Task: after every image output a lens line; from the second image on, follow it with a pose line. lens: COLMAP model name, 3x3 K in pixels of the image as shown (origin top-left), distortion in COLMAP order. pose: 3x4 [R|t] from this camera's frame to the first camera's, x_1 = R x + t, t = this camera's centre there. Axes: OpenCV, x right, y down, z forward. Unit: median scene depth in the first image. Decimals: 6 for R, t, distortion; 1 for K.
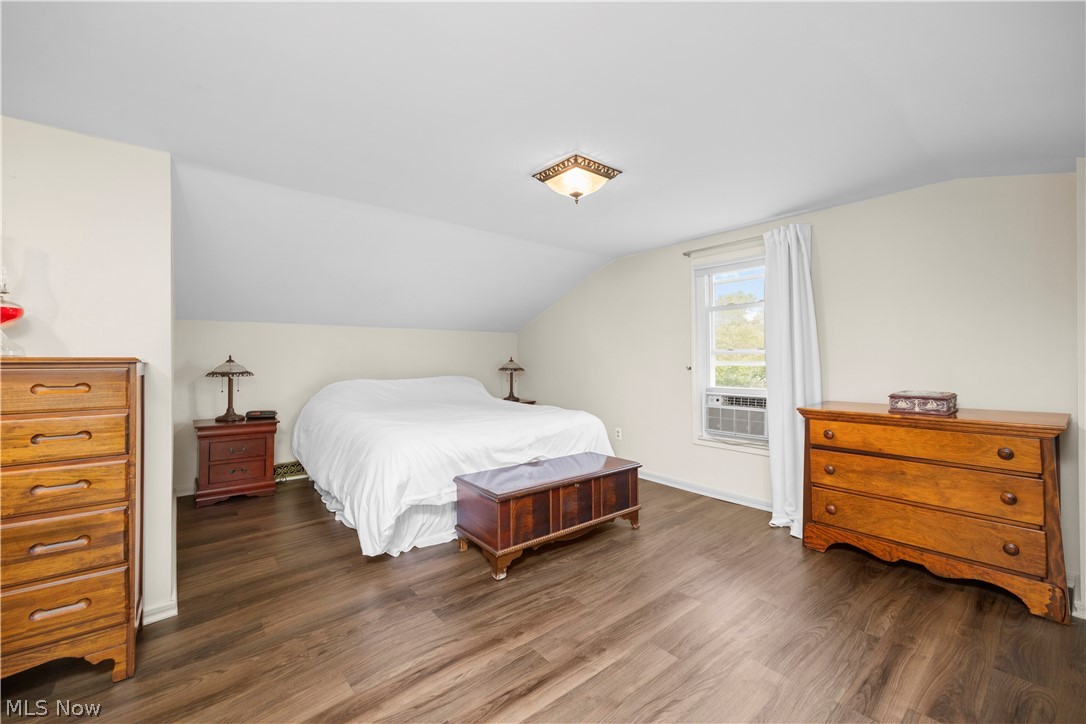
lens RADIAL K [[437.5, 0, 542.4], [0, 437.5, 369.1], [0, 0, 1]] dist [0.001384, 0.000072]
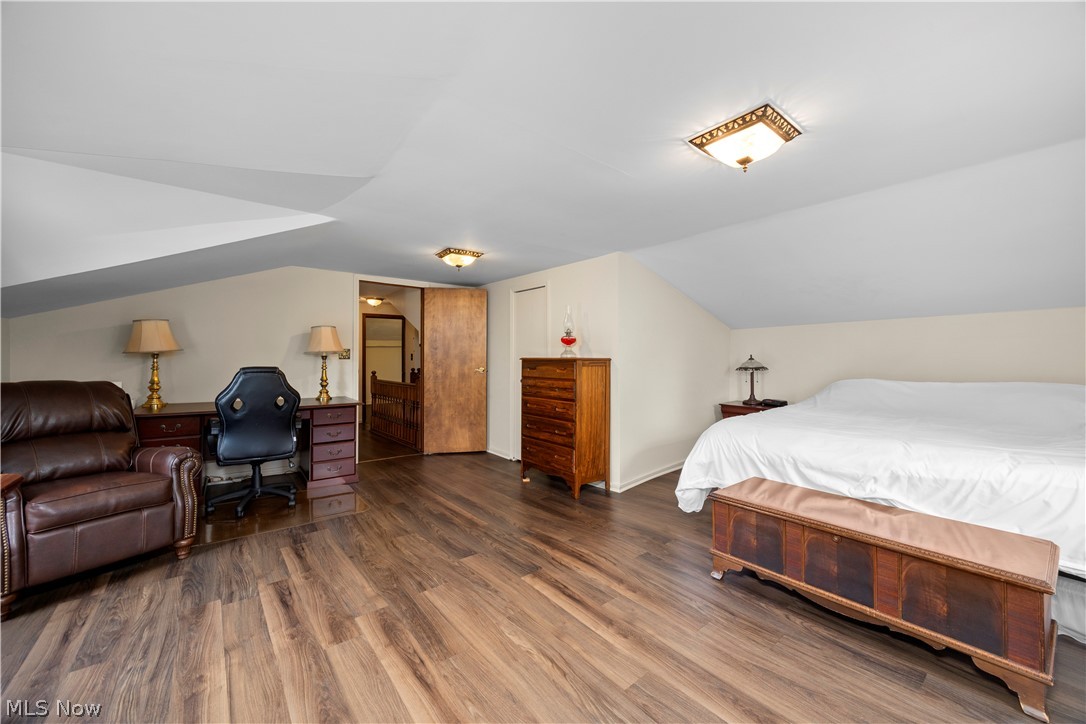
lens RADIAL K [[417.1, 0, 543.0], [0, 417.1, 362.0], [0, 0, 1]] dist [0.000270, 0.000115]
pose [[-0.013929, 0.009116, -0.999861, 0.833352], [-0.019302, 0.999770, 0.009384, -0.013822], [0.999717, 0.019430, -0.013750, 0.593208]]
